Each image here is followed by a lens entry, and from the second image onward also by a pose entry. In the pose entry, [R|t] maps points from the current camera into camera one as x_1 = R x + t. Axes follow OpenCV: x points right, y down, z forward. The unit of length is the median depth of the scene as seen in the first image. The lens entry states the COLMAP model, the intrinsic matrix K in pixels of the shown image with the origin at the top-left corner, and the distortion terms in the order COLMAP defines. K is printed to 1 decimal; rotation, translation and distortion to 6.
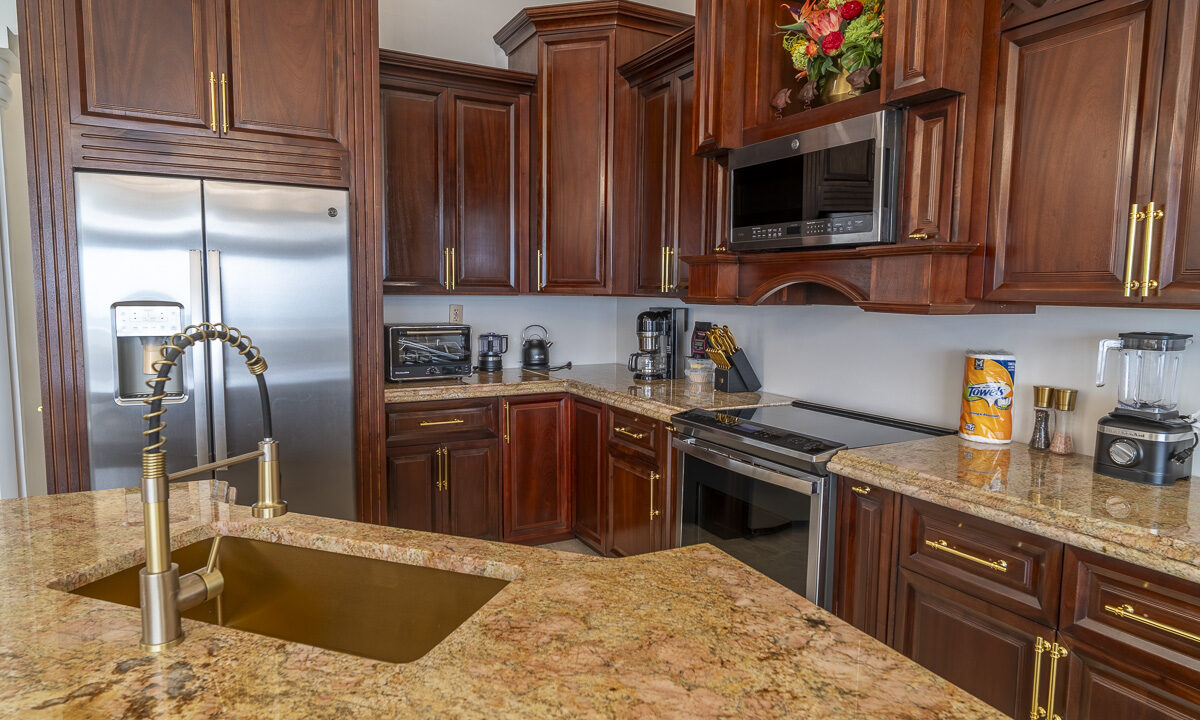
lens RADIAL K [[706.8, 0, 598.4], [0, 706.8, 358.6], [0, 0, 1]] dist [-0.008061, 0.006441]
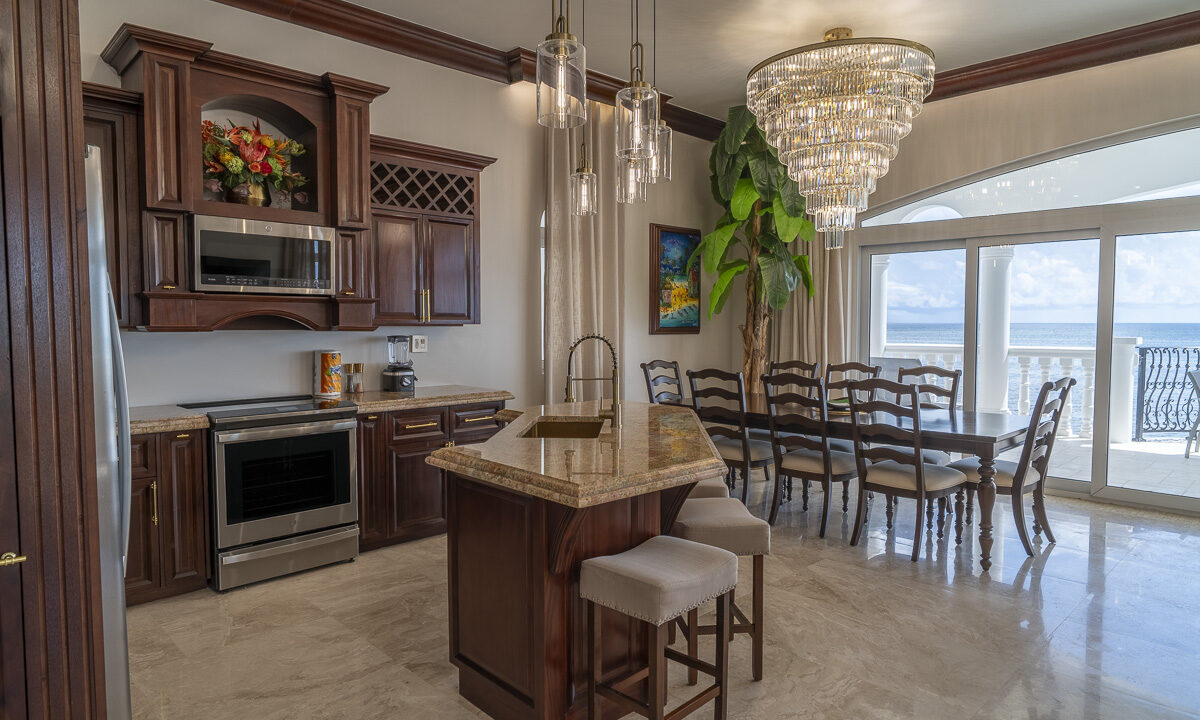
lens RADIAL K [[706.8, 0, 599.2], [0, 706.8, 363.5], [0, 0, 1]] dist [-0.008061, 0.006441]
pose [[-0.277882, -0.065815, 0.958358, -1.420270], [0.090691, 0.991397, 0.094381, -0.082325], [-0.956325, 0.113141, -0.269522, 0.725951]]
